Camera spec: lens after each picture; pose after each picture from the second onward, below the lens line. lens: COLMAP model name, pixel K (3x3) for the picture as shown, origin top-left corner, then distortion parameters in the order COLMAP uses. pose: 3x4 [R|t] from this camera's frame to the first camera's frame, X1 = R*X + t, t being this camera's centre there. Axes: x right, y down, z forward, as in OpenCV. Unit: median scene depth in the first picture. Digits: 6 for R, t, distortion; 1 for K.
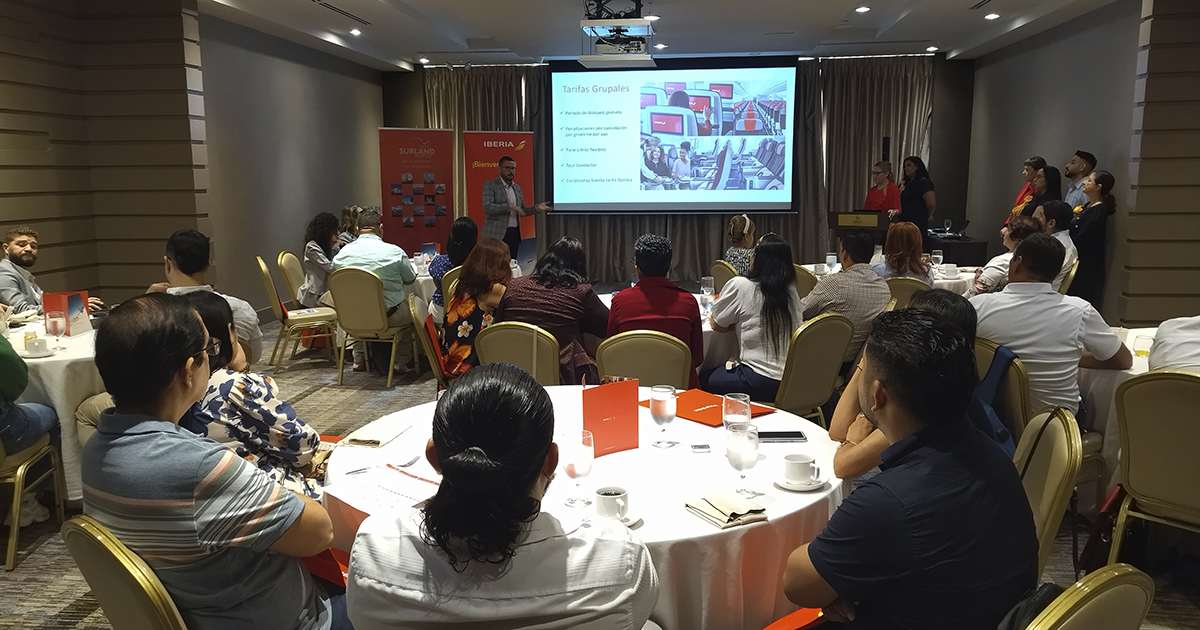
lens RADIAL K [[909.2, 0, 603.9], [0, 909.2, 316.7], [0, 0, 1]] dist [0.082522, -0.106743]
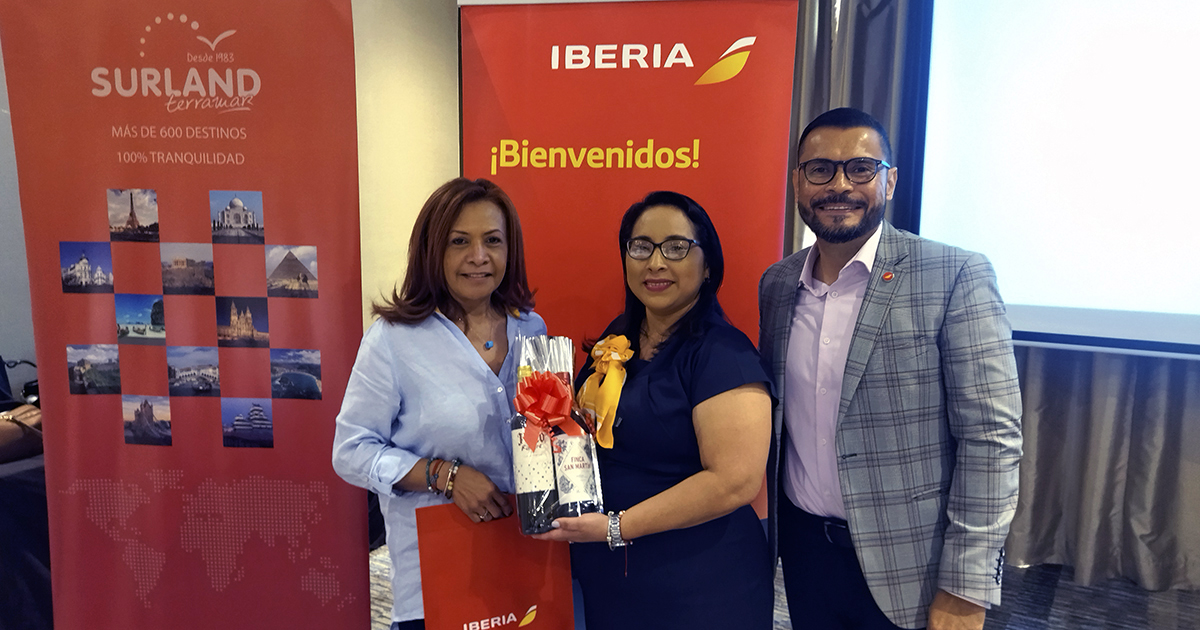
lens RADIAL K [[909.2, 0, 612.8], [0, 909.2, 328.8], [0, 0, 1]] dist [0.082522, -0.106743]
pose [[0.913418, 0.070713, -0.400832, -0.026029], [-0.077171, 0.997018, 0.000033, -0.111403], [0.399639, 0.030903, 0.916151, 0.708413]]
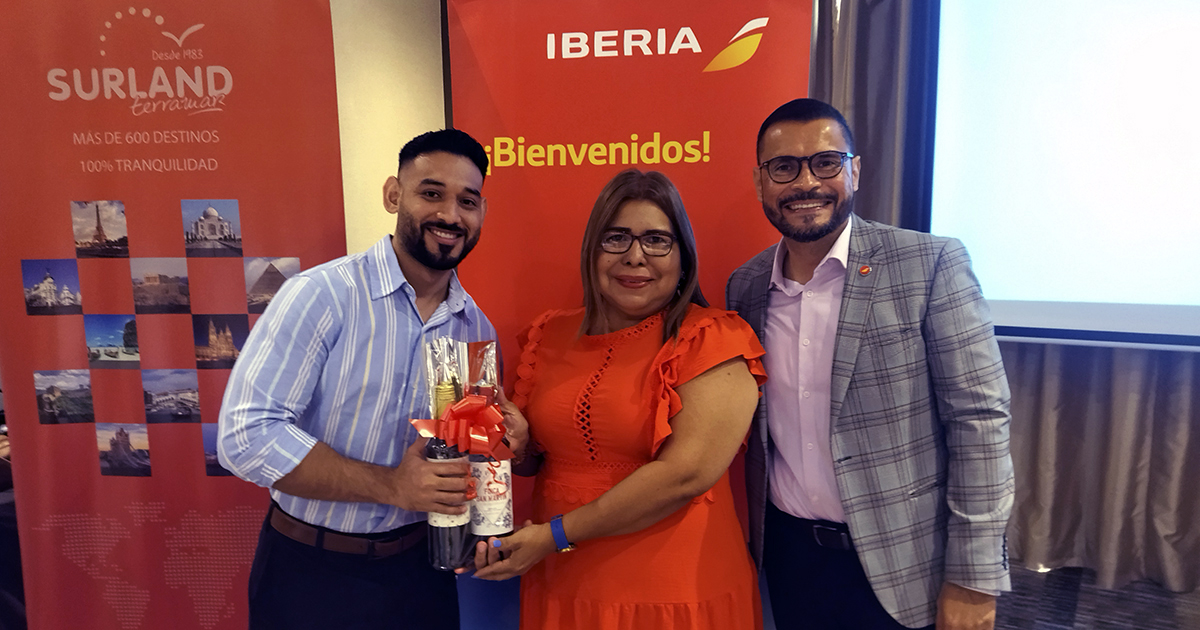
lens RADIAL K [[909.2, 0, 606.1], [0, 909.2, 351.7], [0, 0, 1]] dist [0.082522, -0.106743]
pose [[0.917293, 0.053387, -0.394619, -0.034420], [-0.050296, 0.998569, 0.018181, -0.111777], [0.395025, 0.003171, 0.918665, 0.718163]]
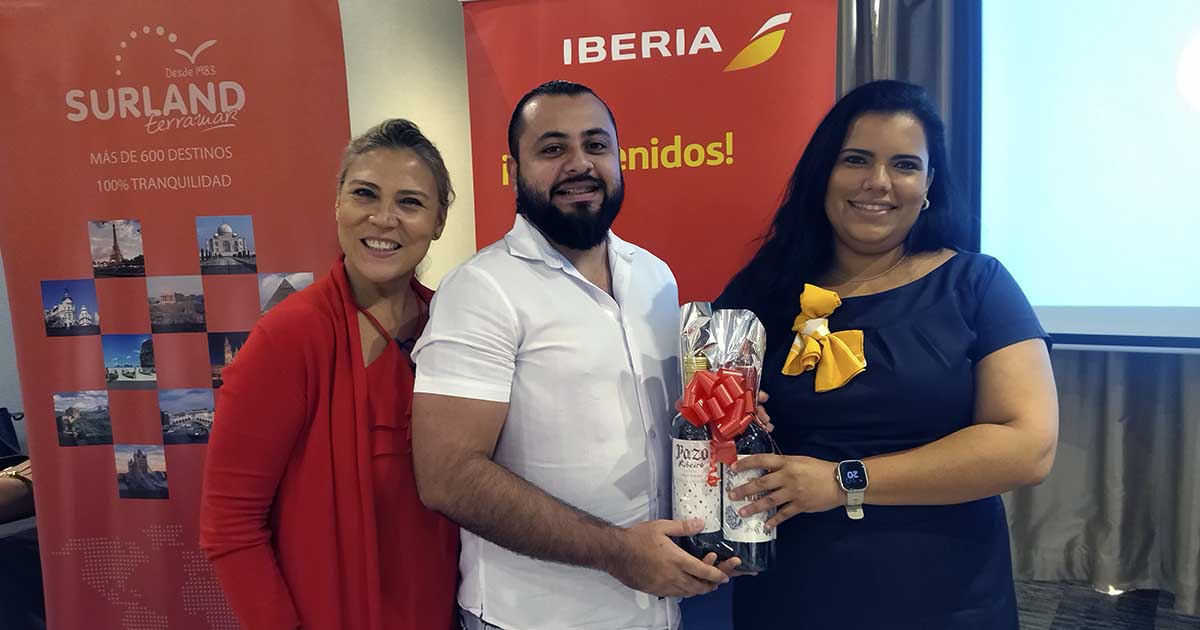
lens RADIAL K [[909.2, 0, 609.2], [0, 909.2, 337.6], [0, 0, 1]] dist [0.082522, -0.106743]
pose [[0.893503, 0.021601, -0.448537, -0.031715], [-0.032926, 0.999305, -0.017465, -0.110384], [0.447848, 0.030373, 0.893593, 0.726782]]
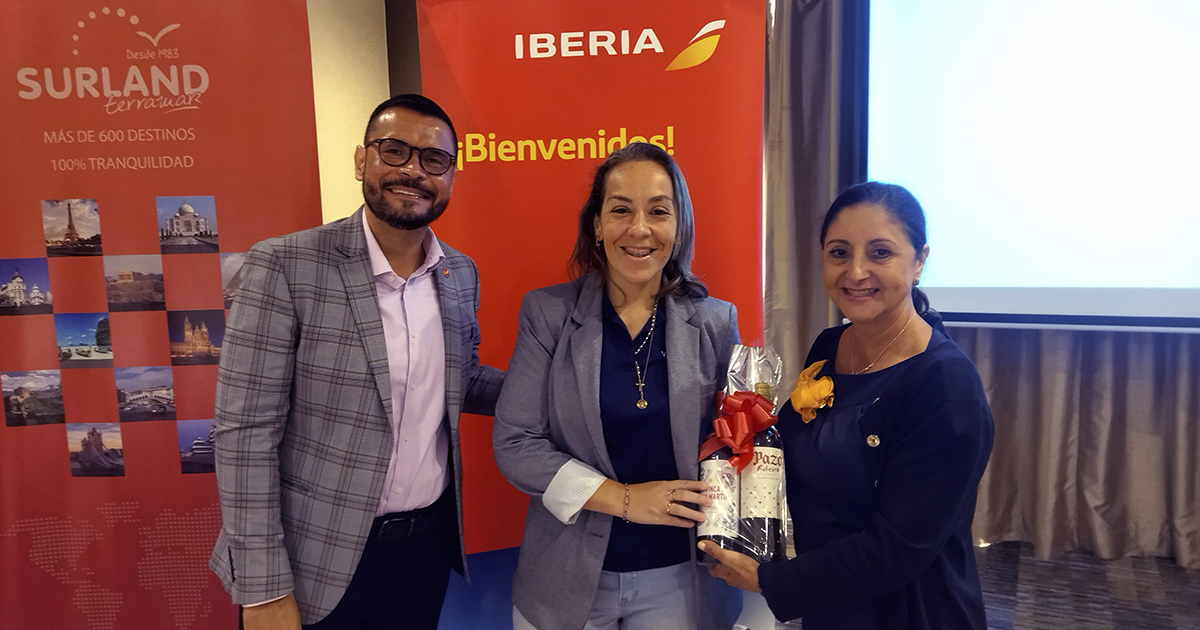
lens RADIAL K [[909.2, 0, 609.1], [0, 909.2, 327.3], [0, 0, 1]] dist [0.082522, -0.106743]
pose [[0.945862, 0.017688, -0.324088, -0.039166], [-0.024721, 0.999539, -0.017599, -0.107932], [0.323627, 0.024658, 0.945863, 0.709879]]
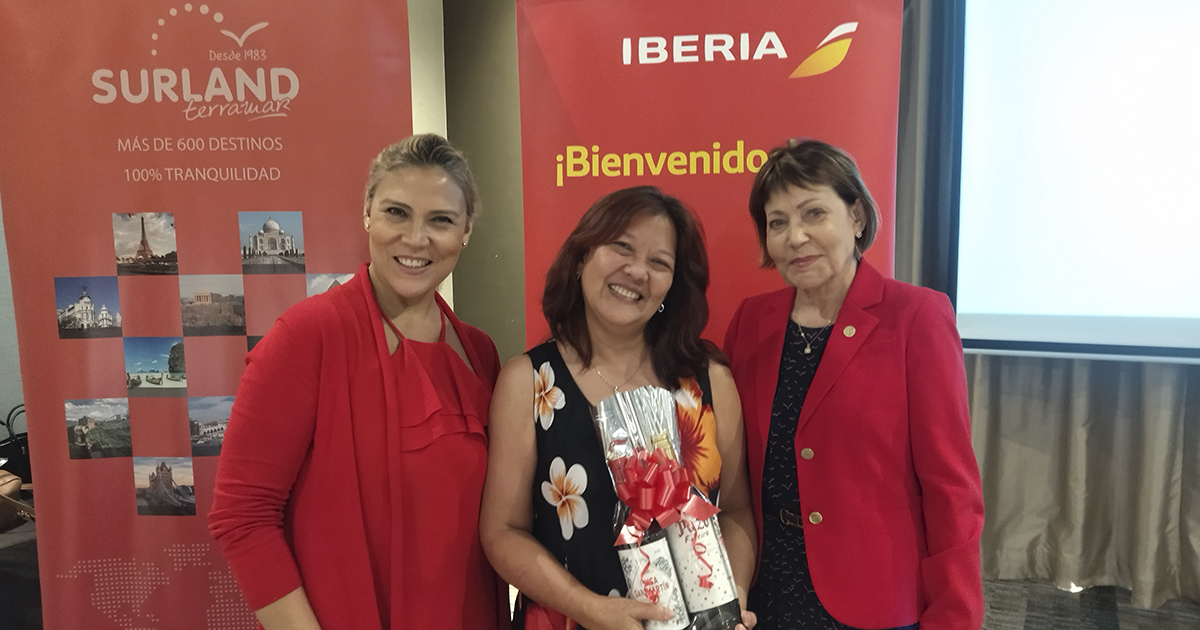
lens RADIAL K [[909.2, 0, 609.1], [0, 909.2, 334.7], [0, 0, 1]] dist [0.082522, -0.106743]
pose [[0.938422, 0.029223, -0.344252, -0.059549], [-0.040128, 0.998892, -0.024594, -0.110664], [0.343152, 0.036894, 0.938555, 0.719167]]
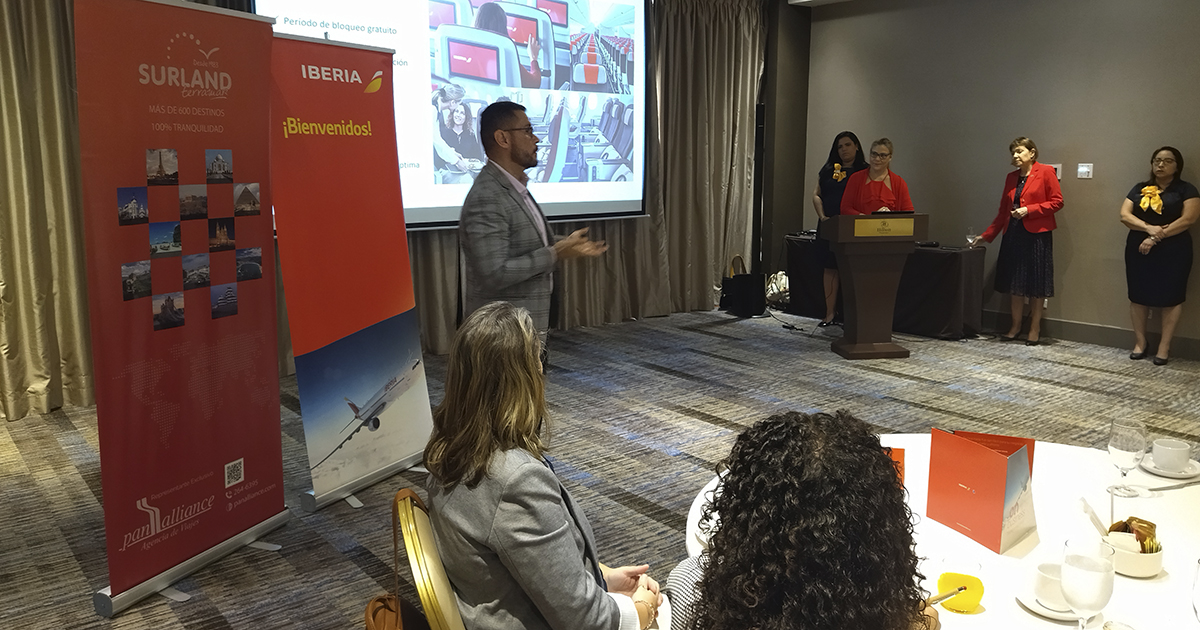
lens RADIAL K [[894.1, 0, 568.0], [0, 894.1, 312.3], [0, 0, 1]] dist [0.001309, -0.002539]
pose [[0.727935, -0.111949, 0.676445, -0.266915], [0.097153, 0.993467, 0.059867, -0.090373], [-0.678728, 0.022140, 0.734056, 0.578439]]
